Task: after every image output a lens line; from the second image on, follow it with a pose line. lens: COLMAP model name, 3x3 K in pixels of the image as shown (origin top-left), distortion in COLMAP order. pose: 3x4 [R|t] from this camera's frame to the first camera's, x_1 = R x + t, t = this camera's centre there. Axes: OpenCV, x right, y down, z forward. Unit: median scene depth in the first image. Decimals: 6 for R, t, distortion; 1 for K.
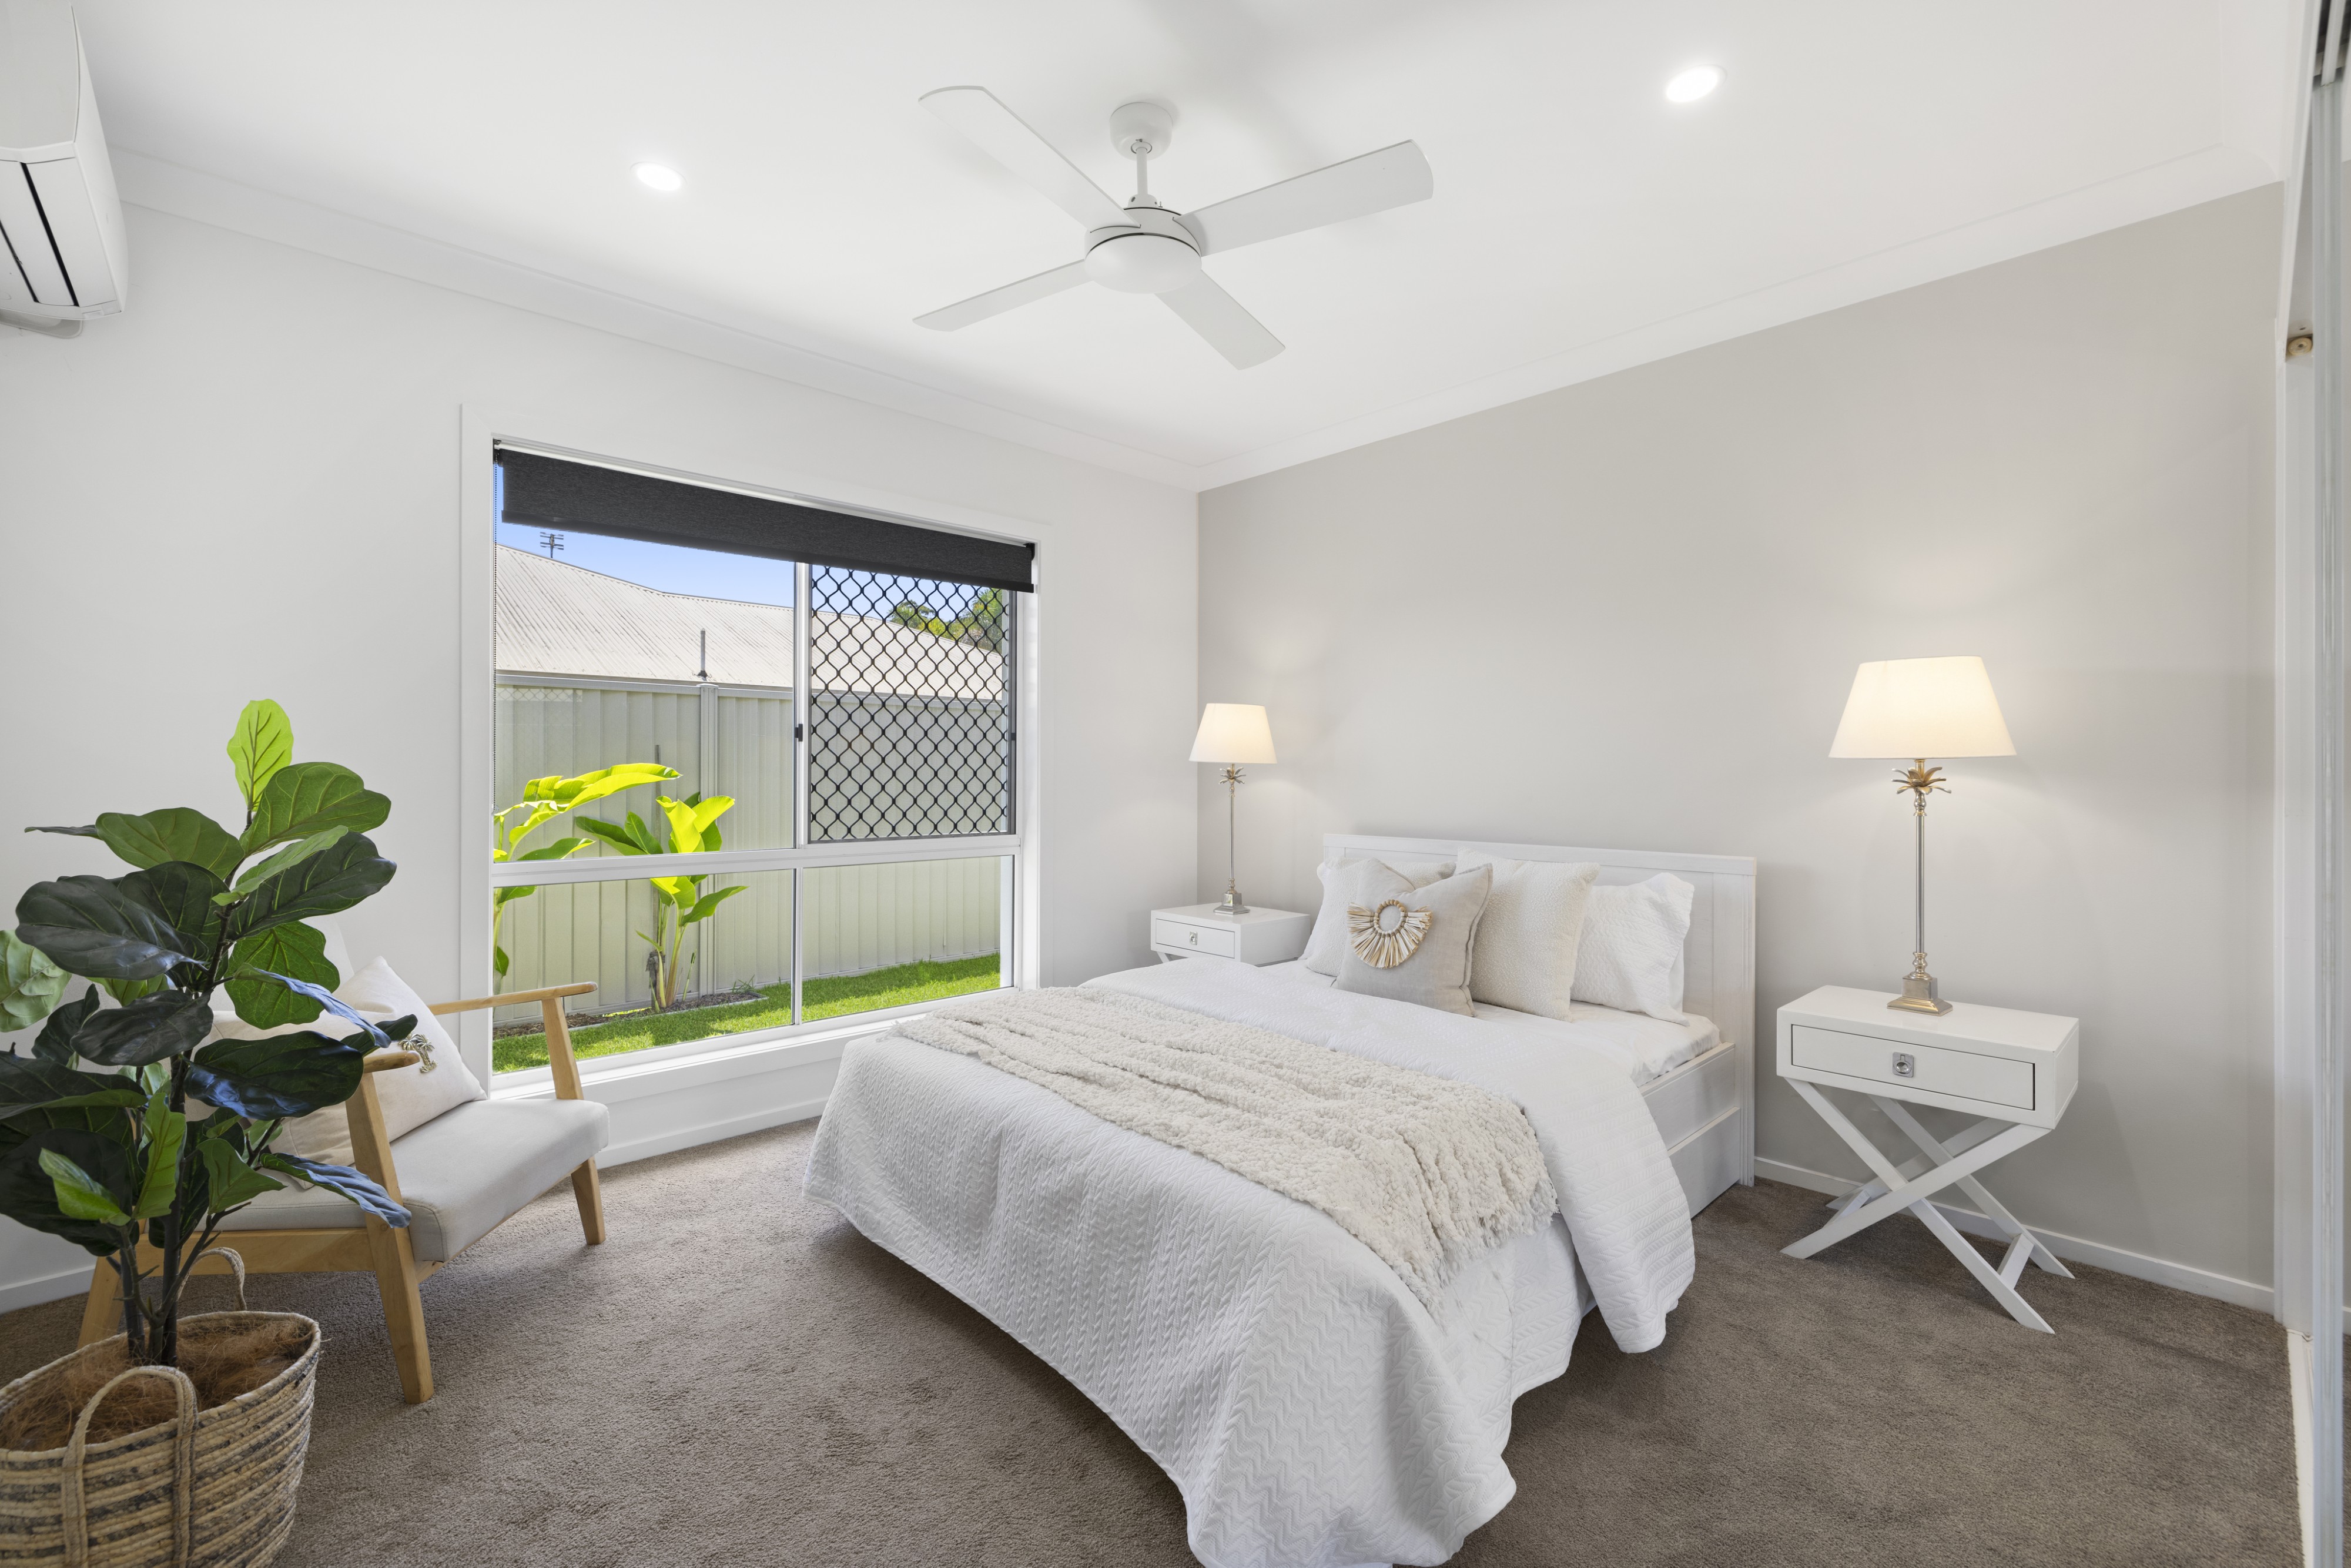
lens RADIAL K [[988.5, 0, 1165.3], [0, 988.5, 779.2], [0, 0, 1]] dist [0.000659, 0.000060]
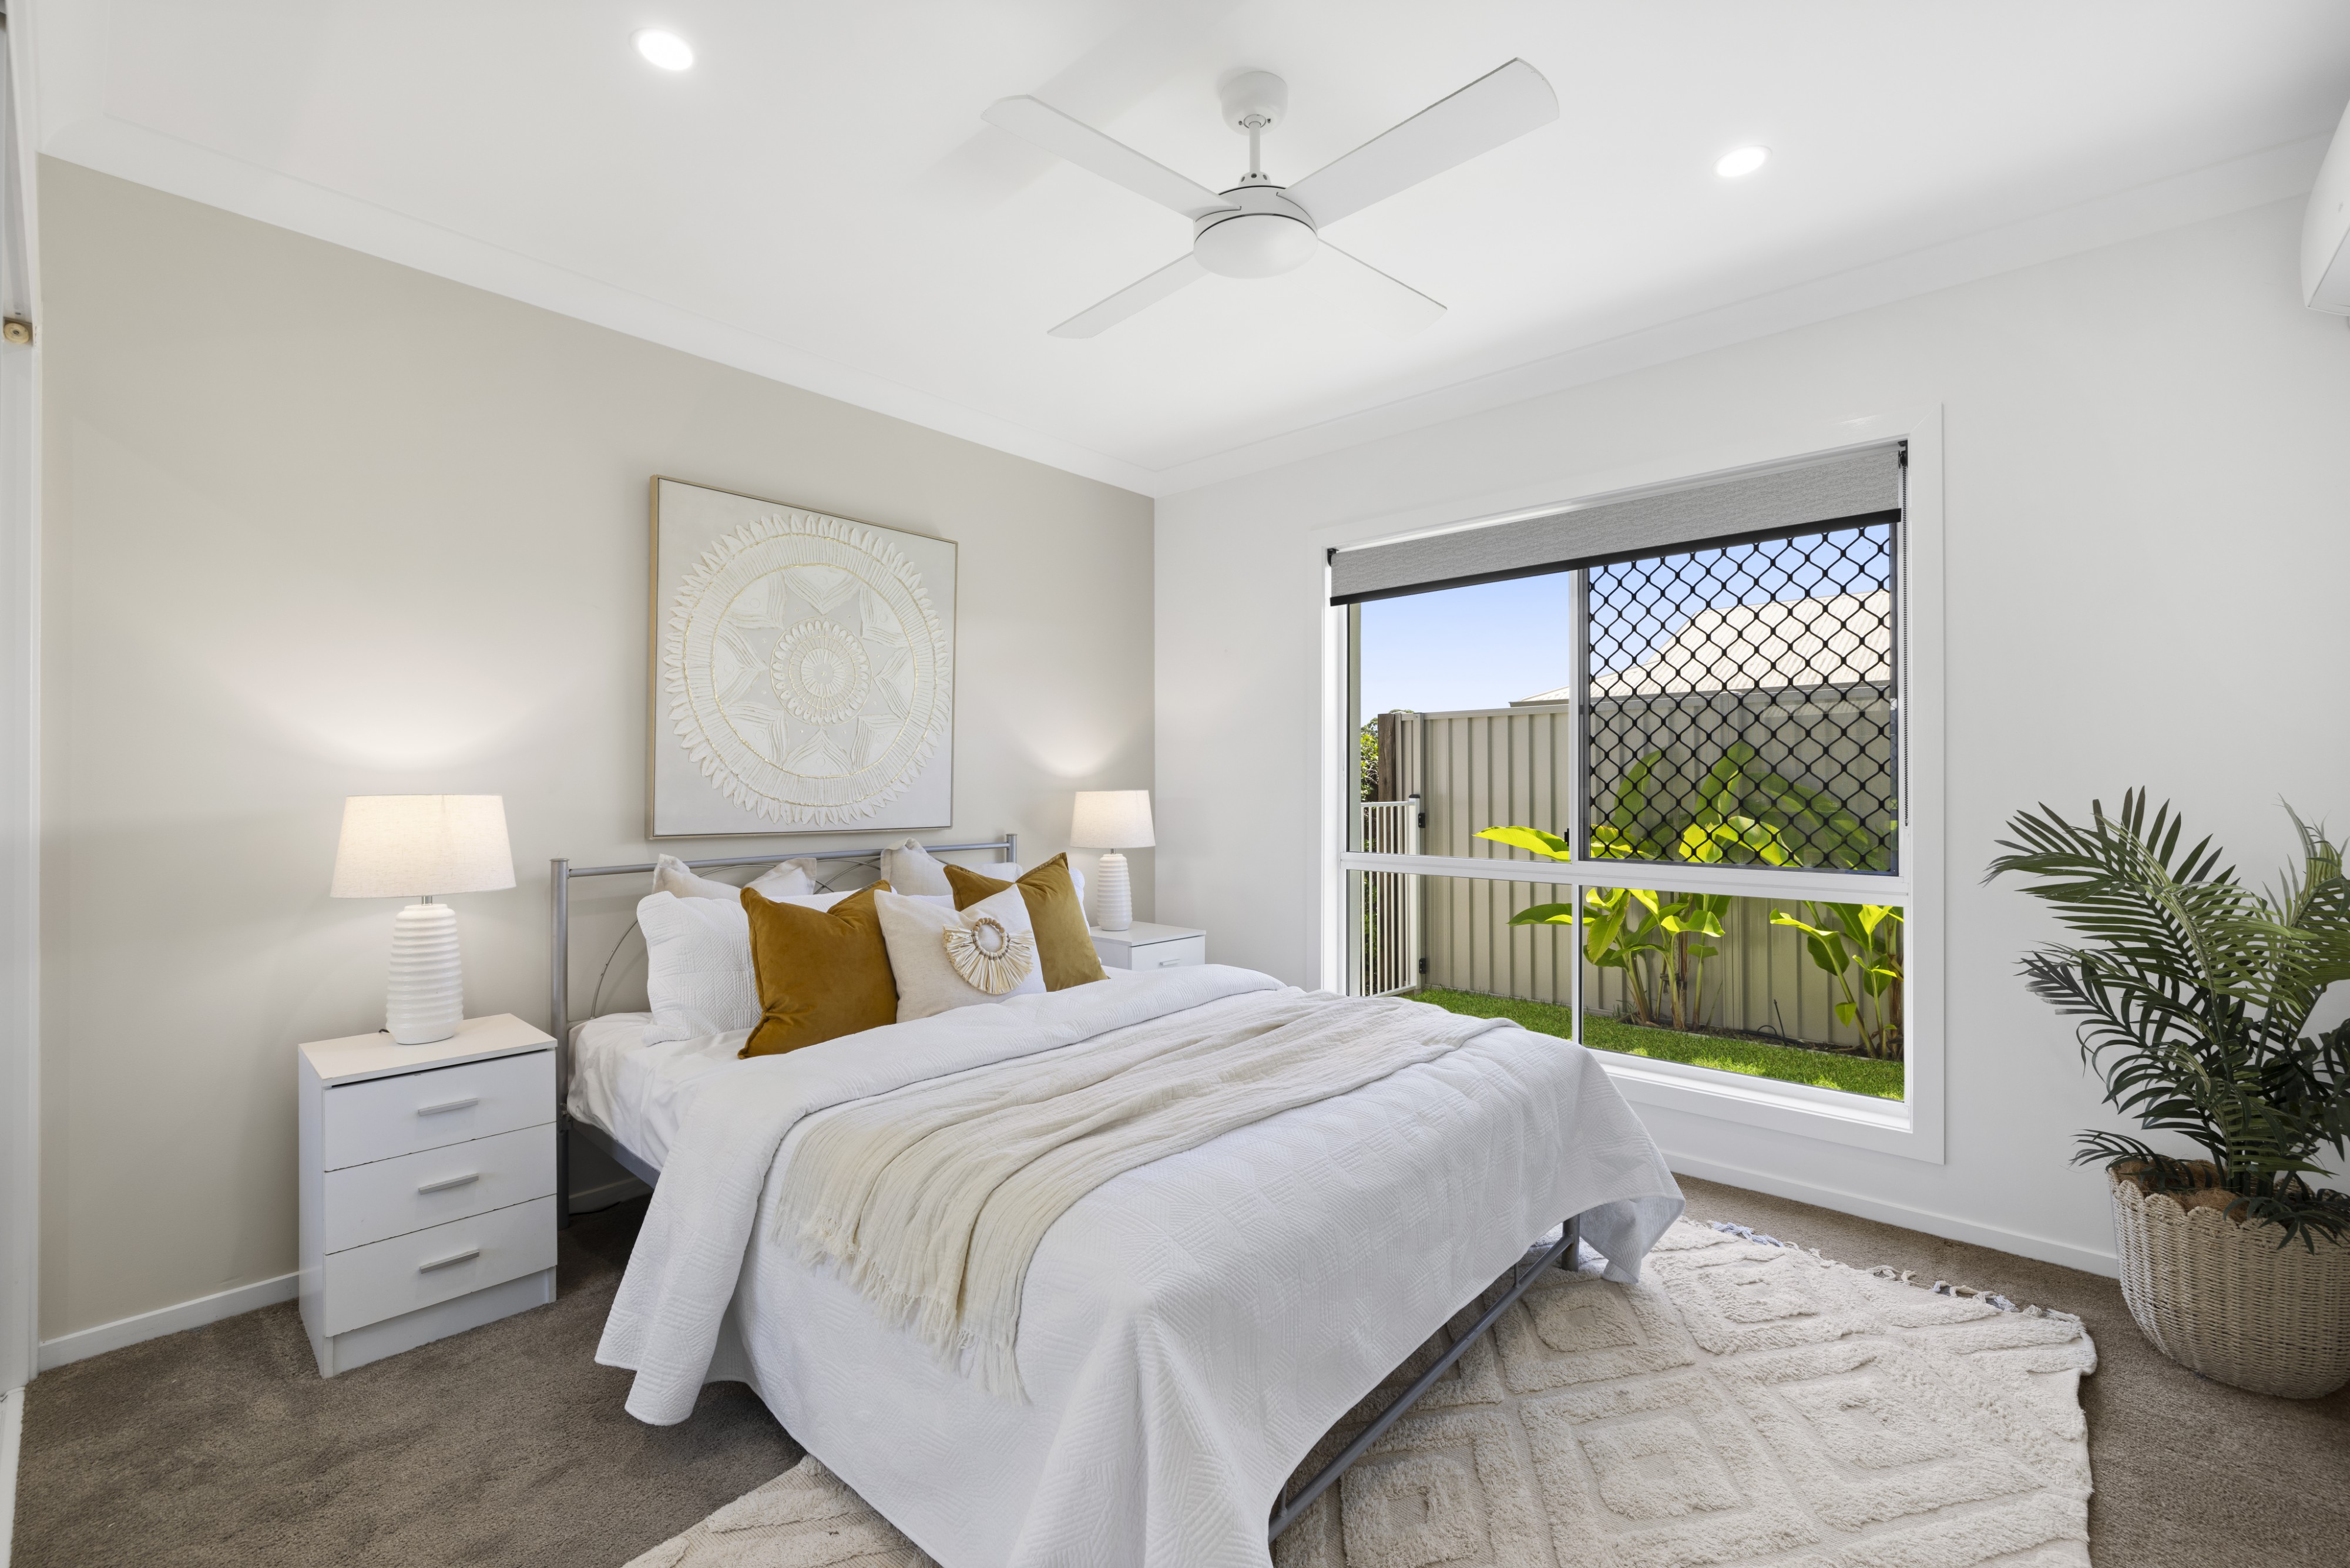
lens RADIAL K [[988.1, 0, 1164.8], [0, 988.1, 779.2], [0, 0, 1]] dist [0.000659, 0.000060]
pose [[0.094271, -0.010583, -0.995490, 0.543014], [-0.002959, 0.999936, -0.010911, -0.001537], [0.995542, 0.003974, 0.094233, 0.501128]]
